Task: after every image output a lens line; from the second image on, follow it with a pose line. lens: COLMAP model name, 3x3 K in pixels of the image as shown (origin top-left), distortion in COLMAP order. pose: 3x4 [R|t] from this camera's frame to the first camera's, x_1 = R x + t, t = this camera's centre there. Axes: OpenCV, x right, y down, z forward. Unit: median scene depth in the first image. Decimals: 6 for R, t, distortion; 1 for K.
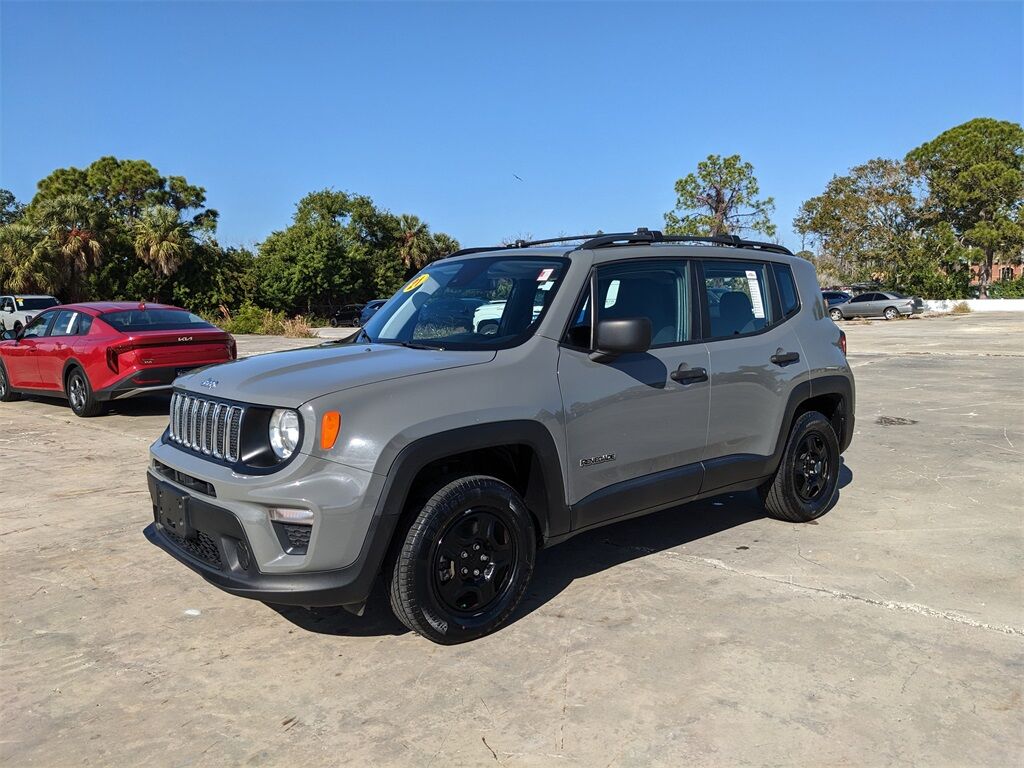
lens RADIAL K [[813.5, 0, 514.1], [0, 813.5, 372.6], [0, 0, 1]] dist [0.050010, -0.075715]
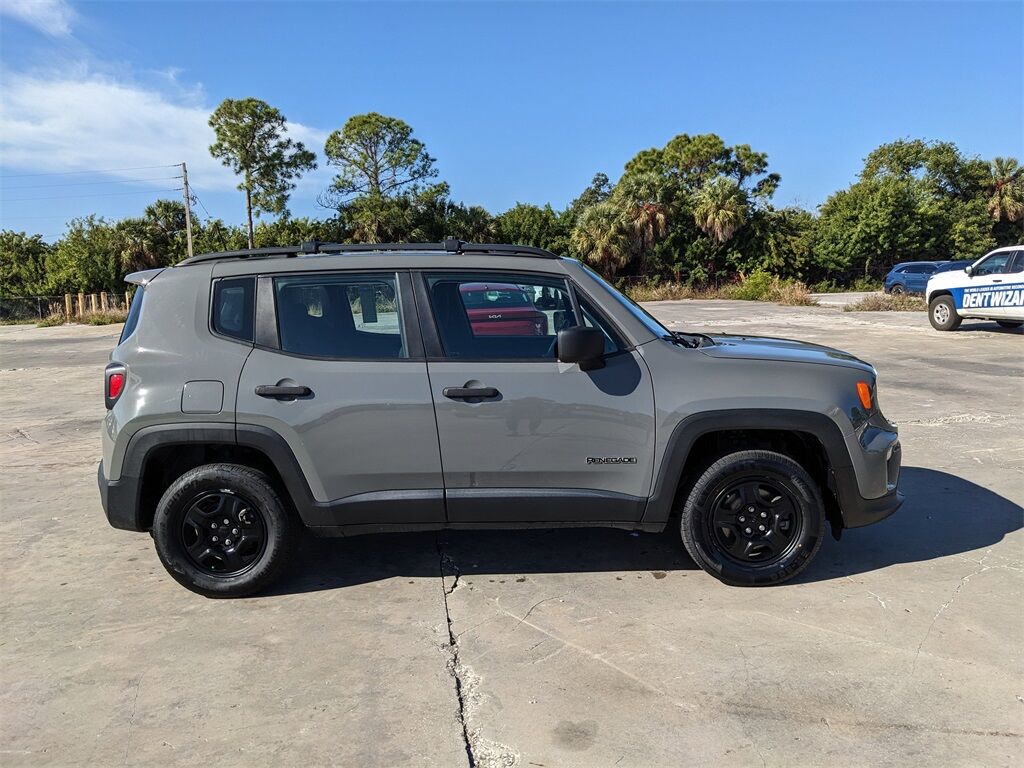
lens RADIAL K [[812.7, 0, 518.6], [0, 812.7, 367.5], [0, 0, 1]] dist [0.053242, -0.079088]
pose [[0.753832, 0.066646, -0.653678, 0.077430], [-0.038344, 0.997609, 0.057492, -0.007112], [0.655947, -0.018275, 0.754586, 0.027212]]
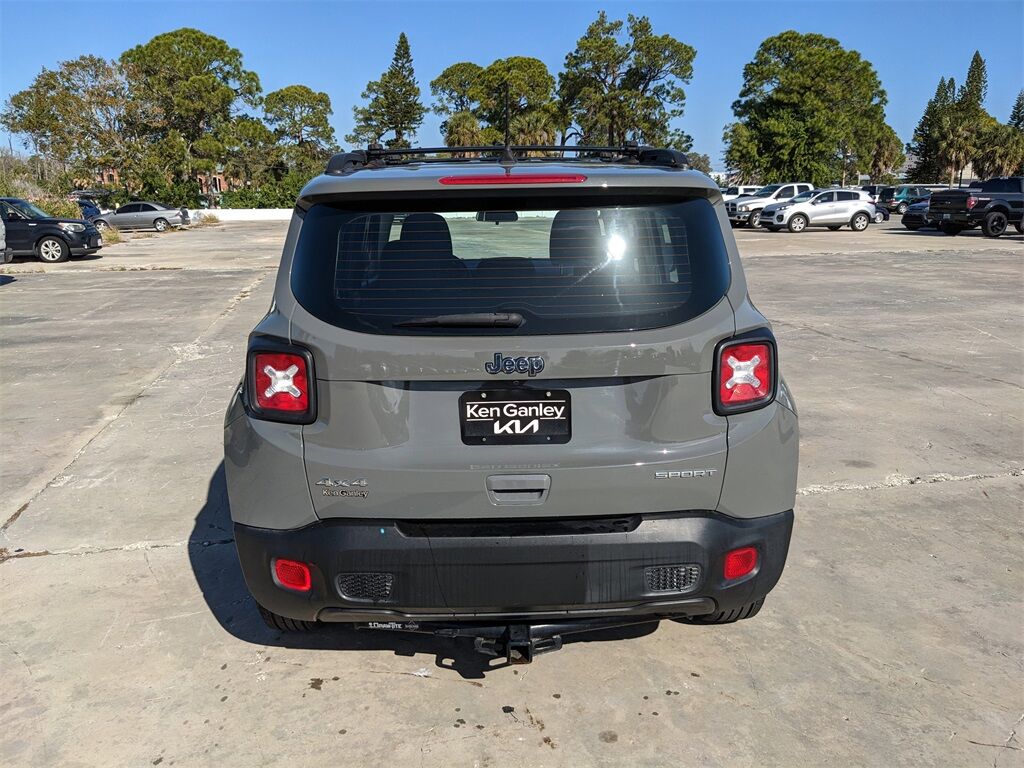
lens RADIAL K [[809.6, 0, 509.9], [0, 809.6, 385.6], [0, 0, 1]] dist [0.055019, -0.084680]
pose [[0.616243, -0.168066, 0.769414, -0.050810], [0.070077, 0.984791, 0.158985, -0.006553], [-0.784432, -0.044055, 0.618648, 0.044140]]
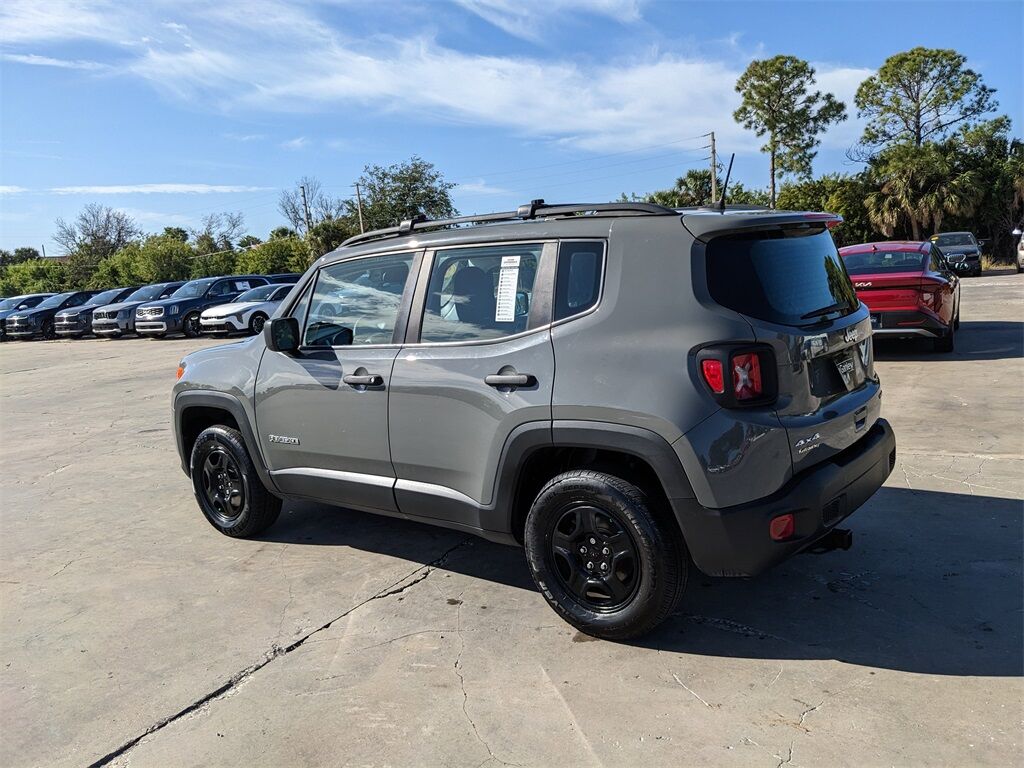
lens RADIAL K [[813.5, 0, 514.1], [0, 813.5, 372.6], [0, 0, 1]] dist [0.050010, -0.075715]
pose [[0.188799, 0.131792, -0.973132, 0.094358], [-0.023370, 0.991276, 0.129715, -0.010797], [0.981738, -0.001748, 0.190232, 0.080755]]
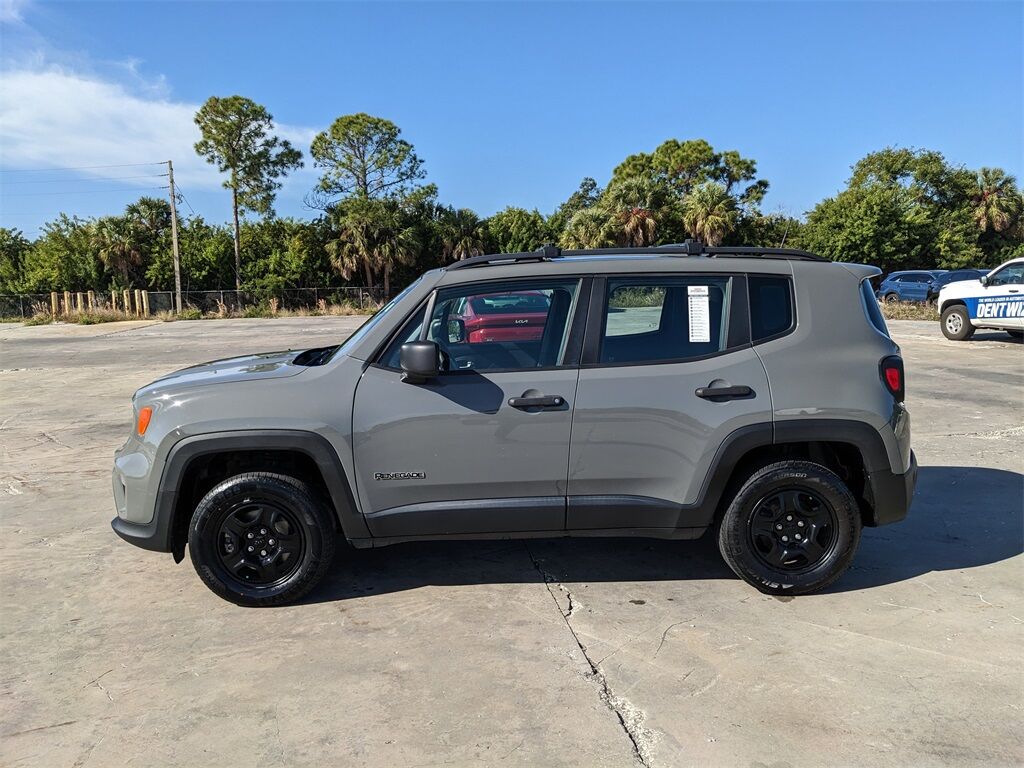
lens RADIAL K [[809.6, 0, 509.9], [0, 809.6, 385.6], [0, 0, 1]] dist [0.055019, -0.084680]
pose [[0.764902, 0.086156, -0.638358, 0.063911], [-0.049797, 0.995958, 0.074751, -0.006979], [0.642218, -0.025389, 0.766101, 0.021580]]
